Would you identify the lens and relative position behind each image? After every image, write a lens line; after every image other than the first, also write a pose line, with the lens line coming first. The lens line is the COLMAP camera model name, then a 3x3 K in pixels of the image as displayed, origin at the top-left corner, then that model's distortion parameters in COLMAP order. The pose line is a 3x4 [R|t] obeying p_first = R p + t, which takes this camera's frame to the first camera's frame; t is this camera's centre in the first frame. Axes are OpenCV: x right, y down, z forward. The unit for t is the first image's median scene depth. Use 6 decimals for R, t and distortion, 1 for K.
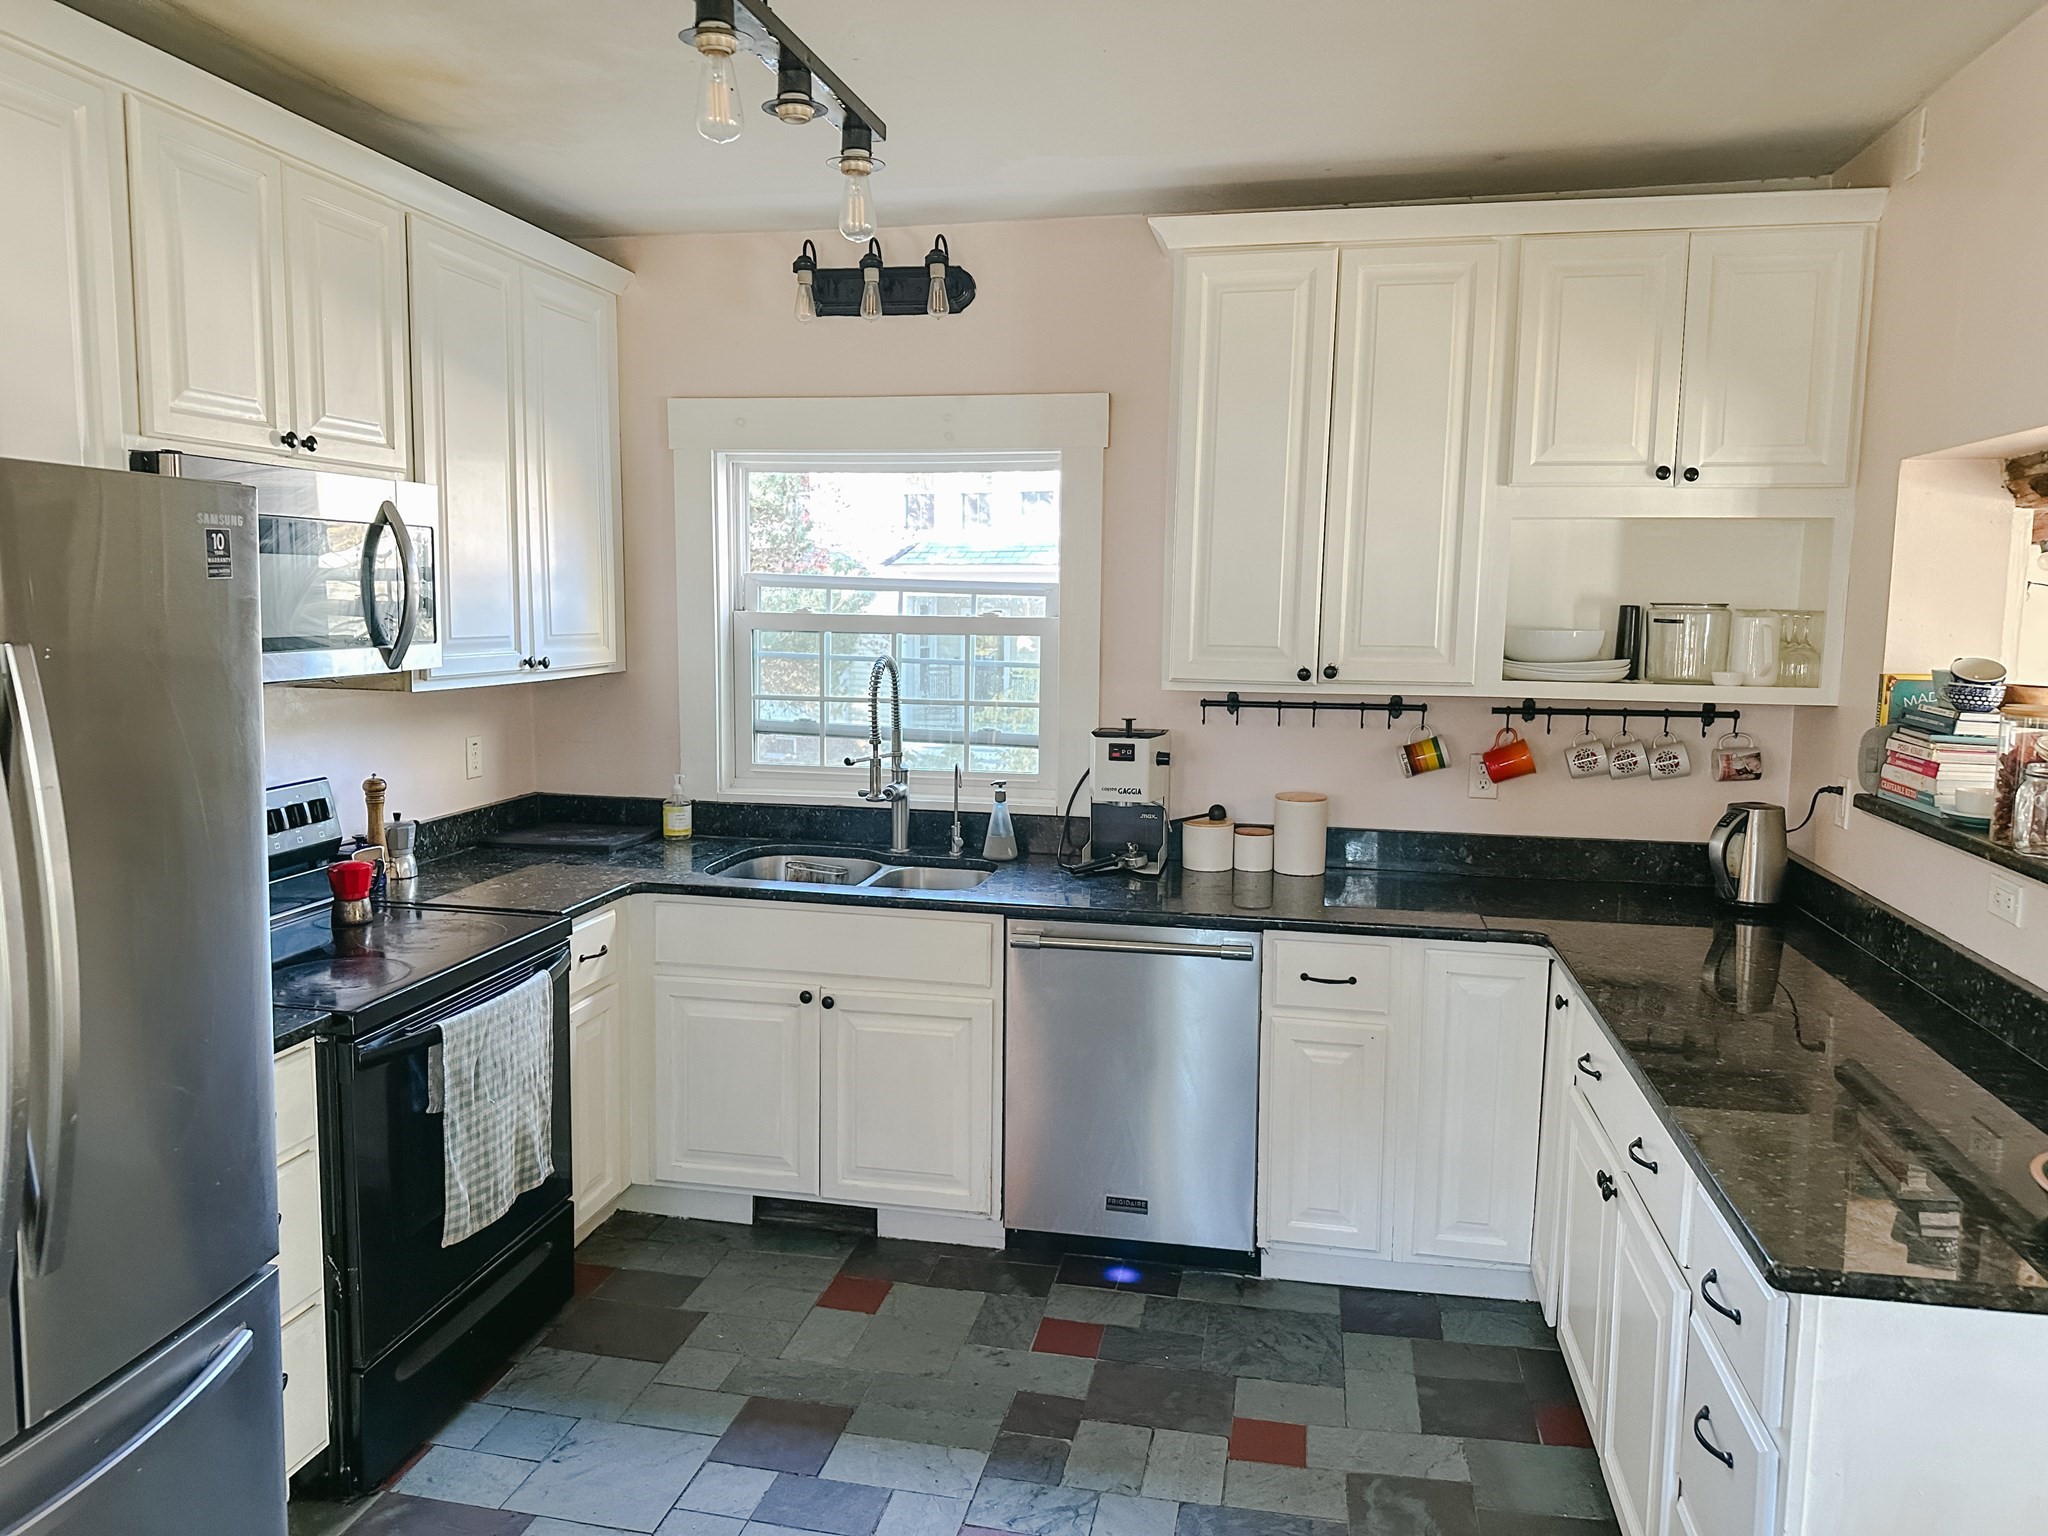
lens RADIAL K [[1440.6, 0, 1029.9], [0, 1440.6, 768.0], [0, 0, 1]] dist [0.082805, -0.140306]
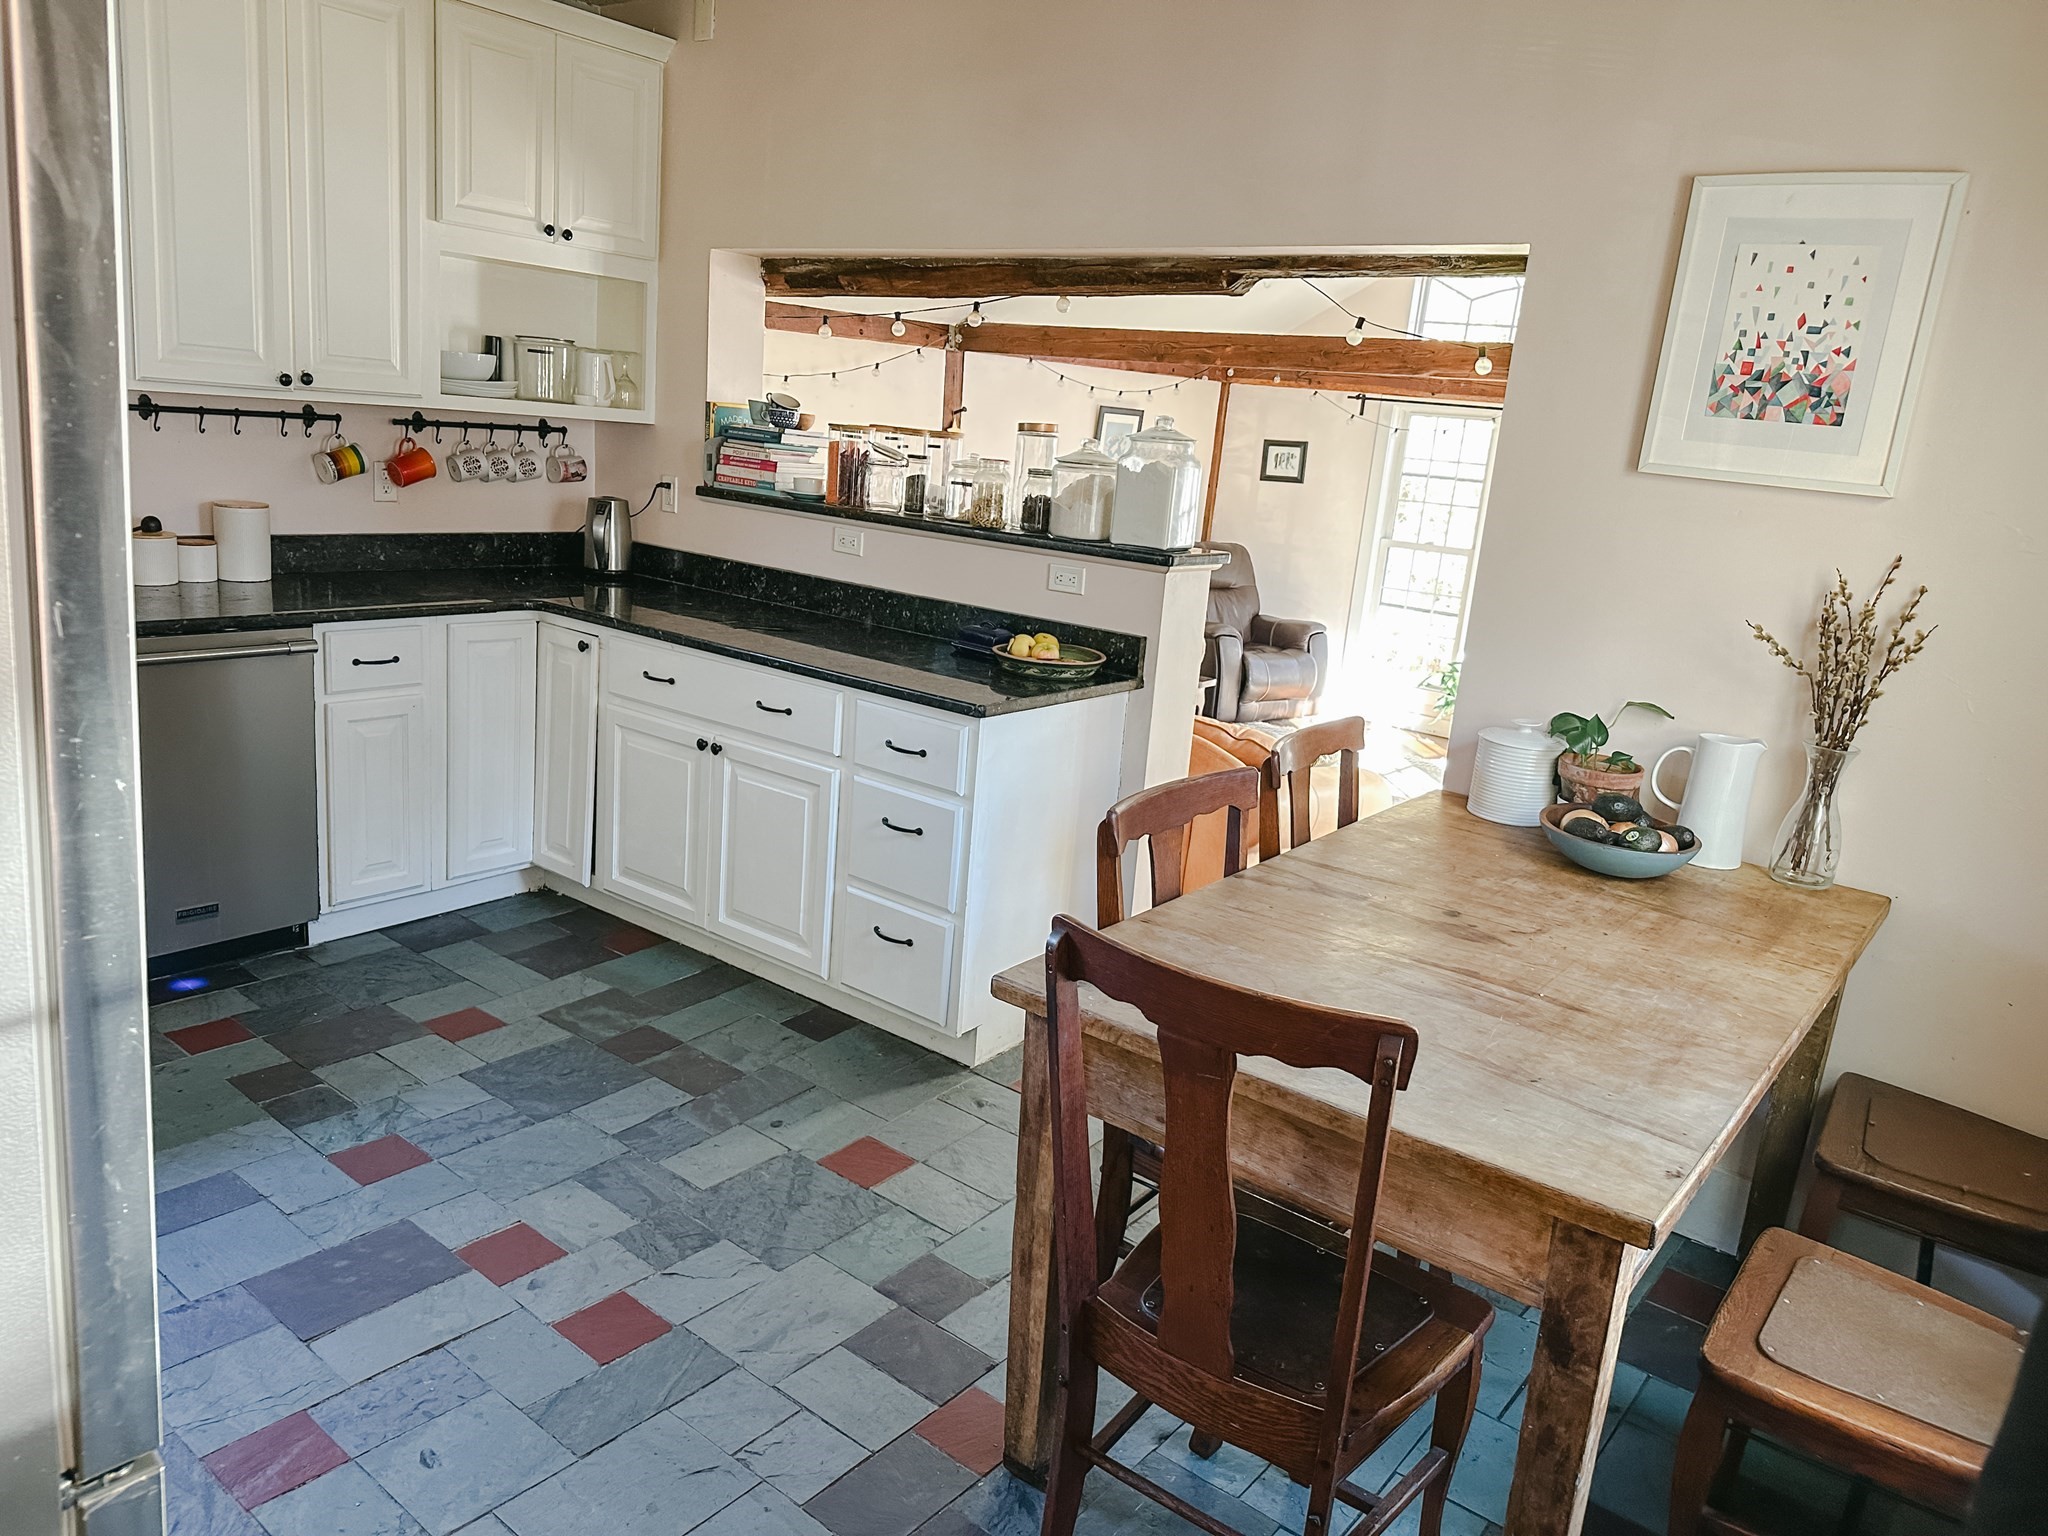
lens RADIAL K [[1441.1, 0, 1017.8], [0, 1441.1, 745.7], [0, 0, 1]] dist [0.183198, -0.284130]
pose [[0.458226, -0.171834, 0.872067, -0.612608], [0.033349, 0.983768, 0.176321, 0.026666], [-0.888210, -0.051712, 0.456519, 0.029532]]
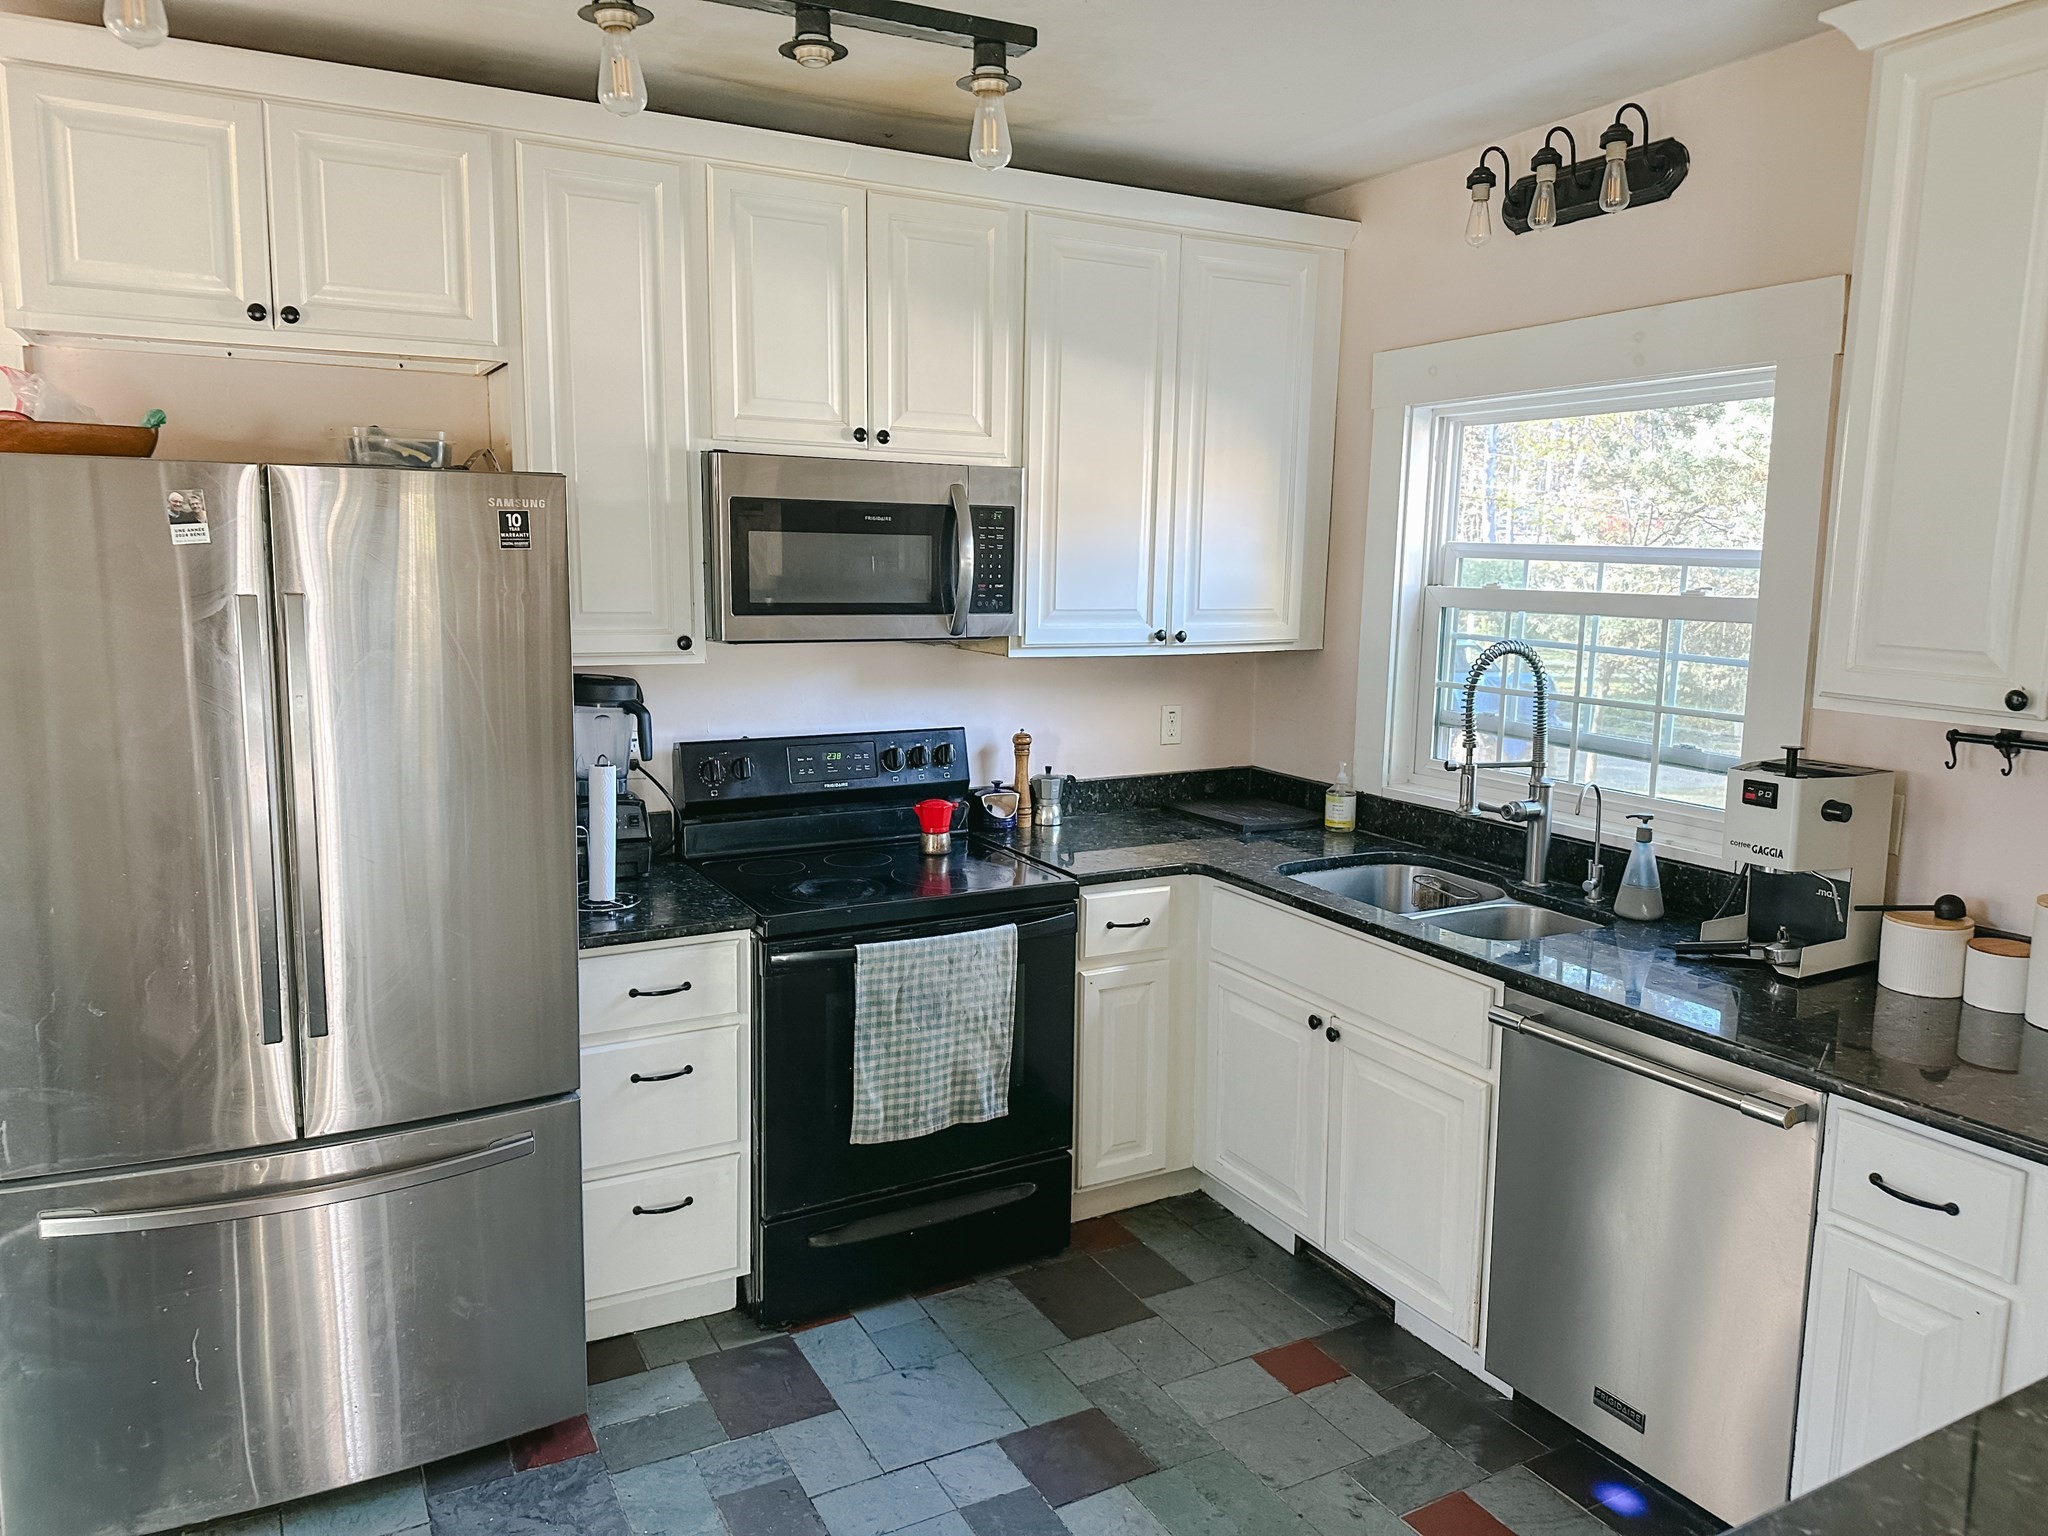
lens RADIAL K [[1443.3, 0, 1024.0], [0, 1443.3, 768.0], [0, 0, 1]] dist [0.107985, -0.144890]
pose [[0.633698, 0.109504, -0.765791, 0.450456], [-0.098634, 0.993288, 0.060414, -0.036682], [0.767266, 0.037249, 0.640246, 0.319875]]
